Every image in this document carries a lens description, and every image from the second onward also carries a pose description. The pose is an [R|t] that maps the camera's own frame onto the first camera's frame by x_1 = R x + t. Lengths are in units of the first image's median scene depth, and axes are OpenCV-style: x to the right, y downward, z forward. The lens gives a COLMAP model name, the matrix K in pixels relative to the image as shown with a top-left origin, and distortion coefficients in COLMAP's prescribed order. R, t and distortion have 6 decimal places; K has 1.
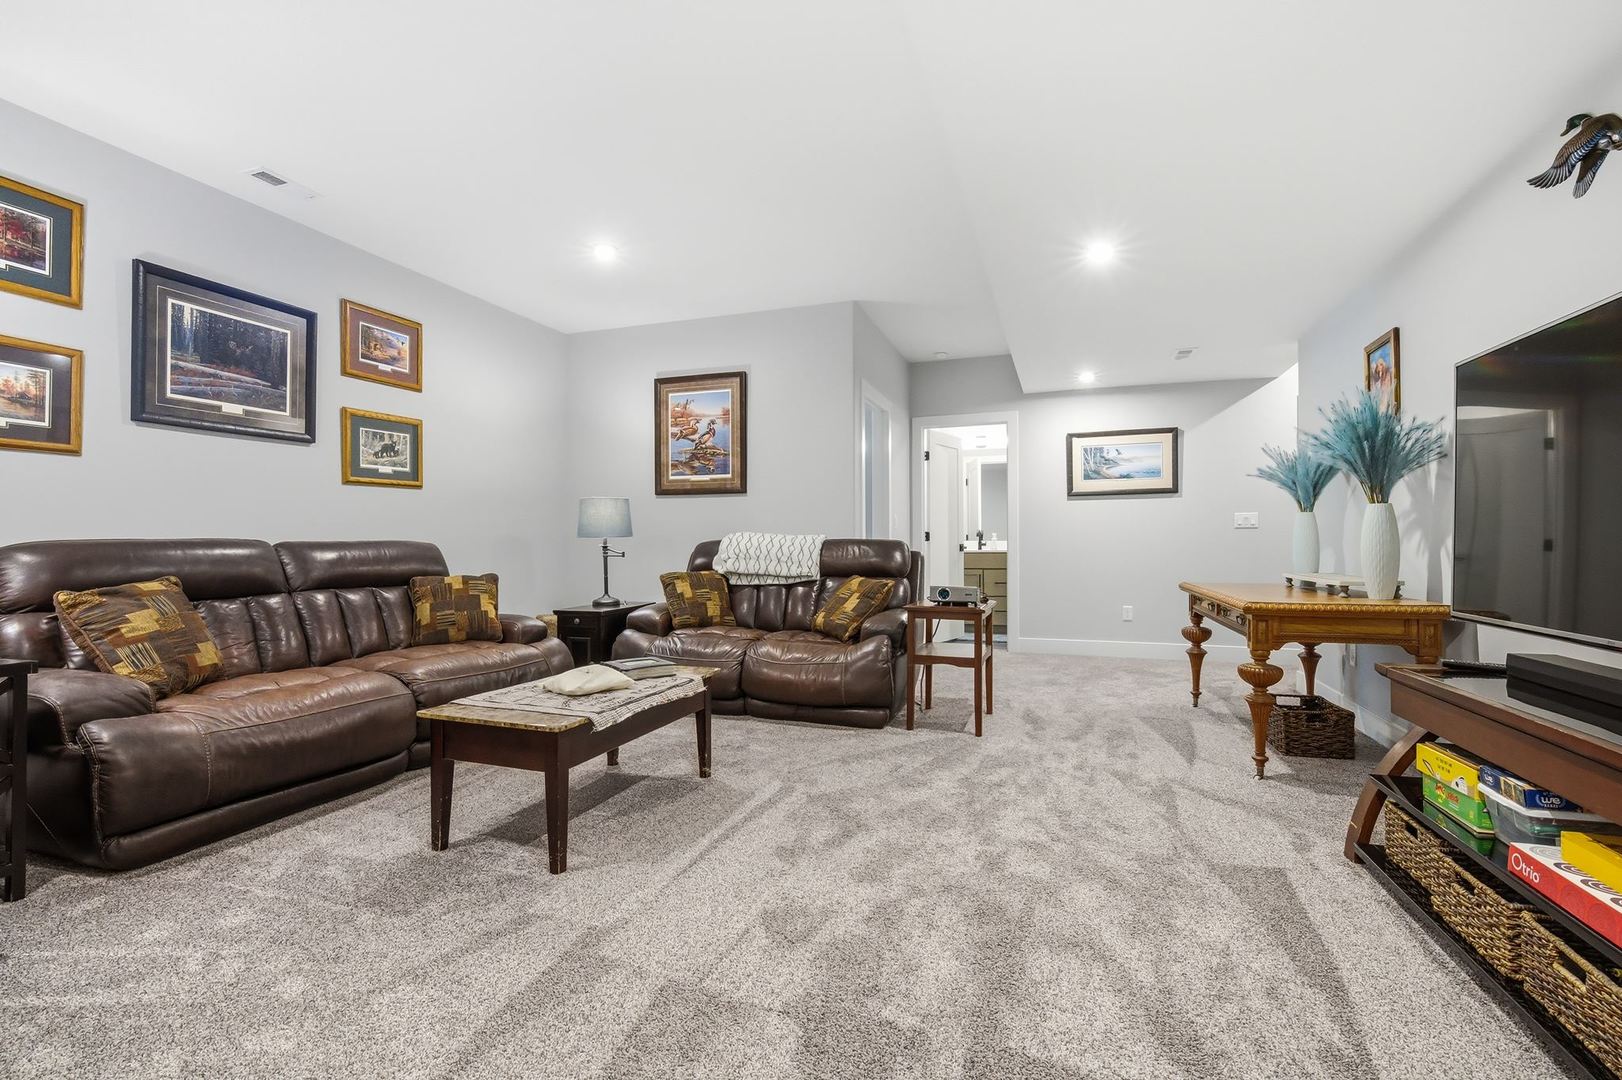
lens RADIAL K [[723.1, 0, 809.7], [0, 723.1, 535.0], [0, 0, 1]] dist [-0.007035, 0.003212]
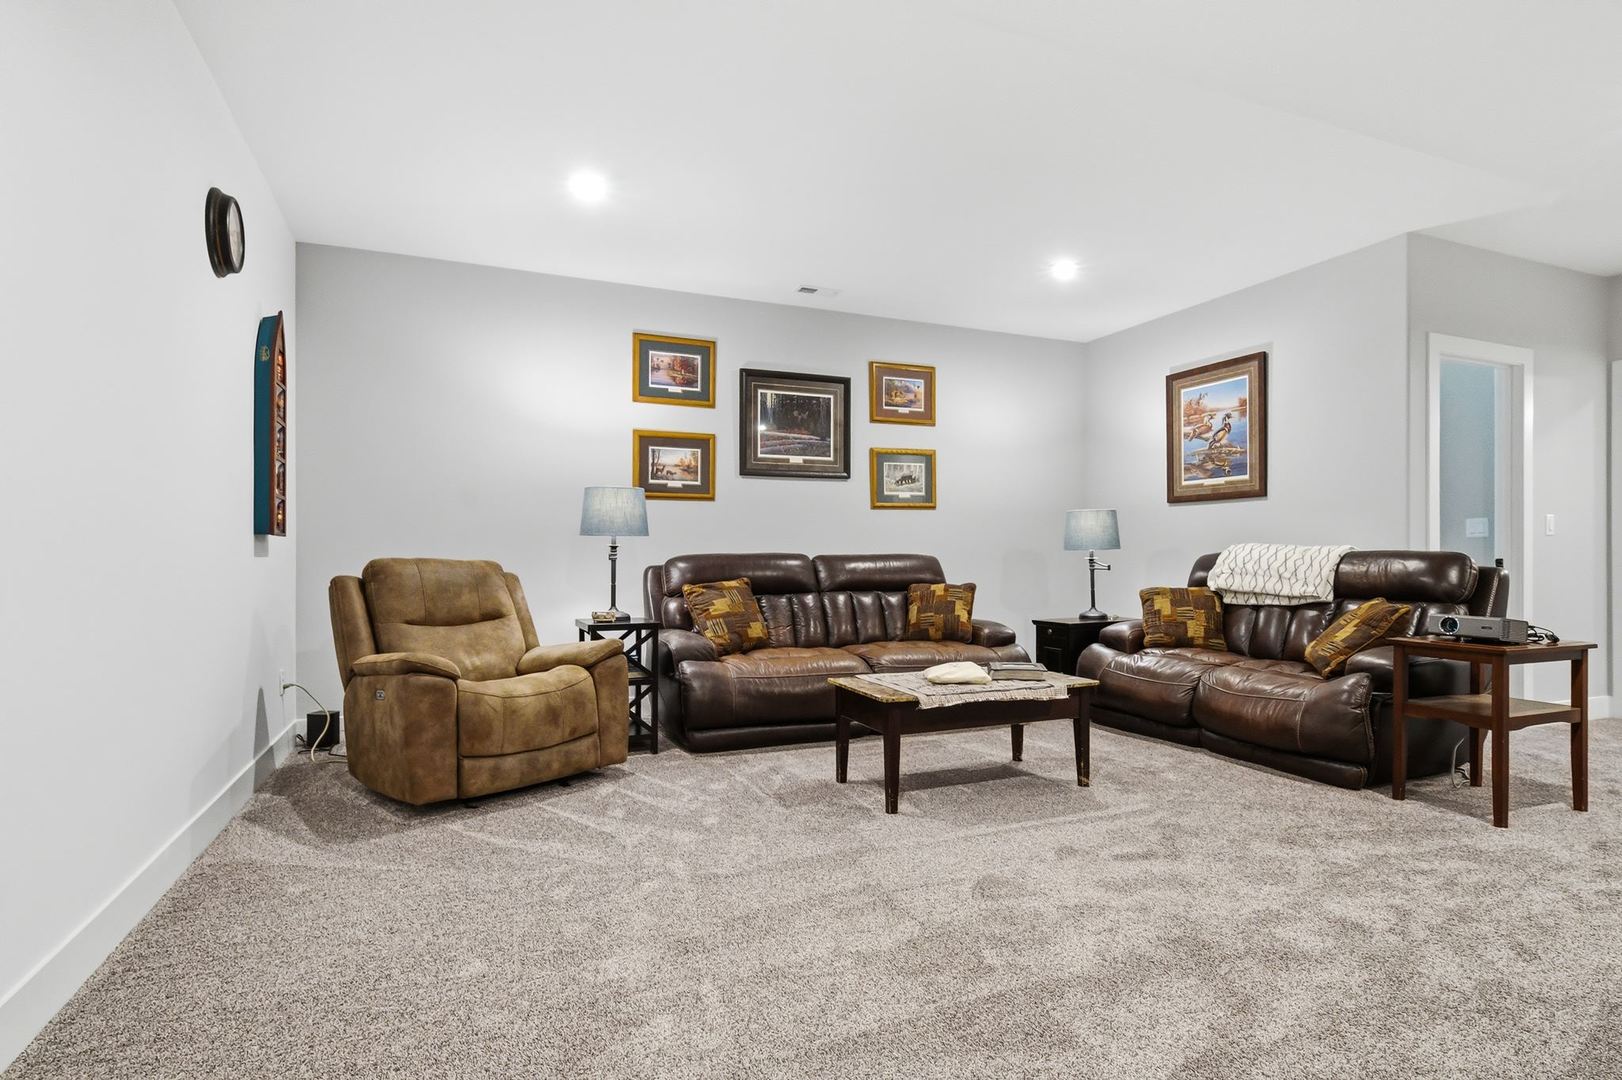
lens RADIAL K [[825.6, 0, 810.9], [0, 825.6, 549.6], [0, 0, 1]] dist [-0.002027, 0.000683]
pose [[0.671843, -0.004964, -0.740677, 0.444508], [0.008319, 0.999965, 0.000845, -0.002312], [0.740647, -0.006730, 0.671861, -0.060071]]
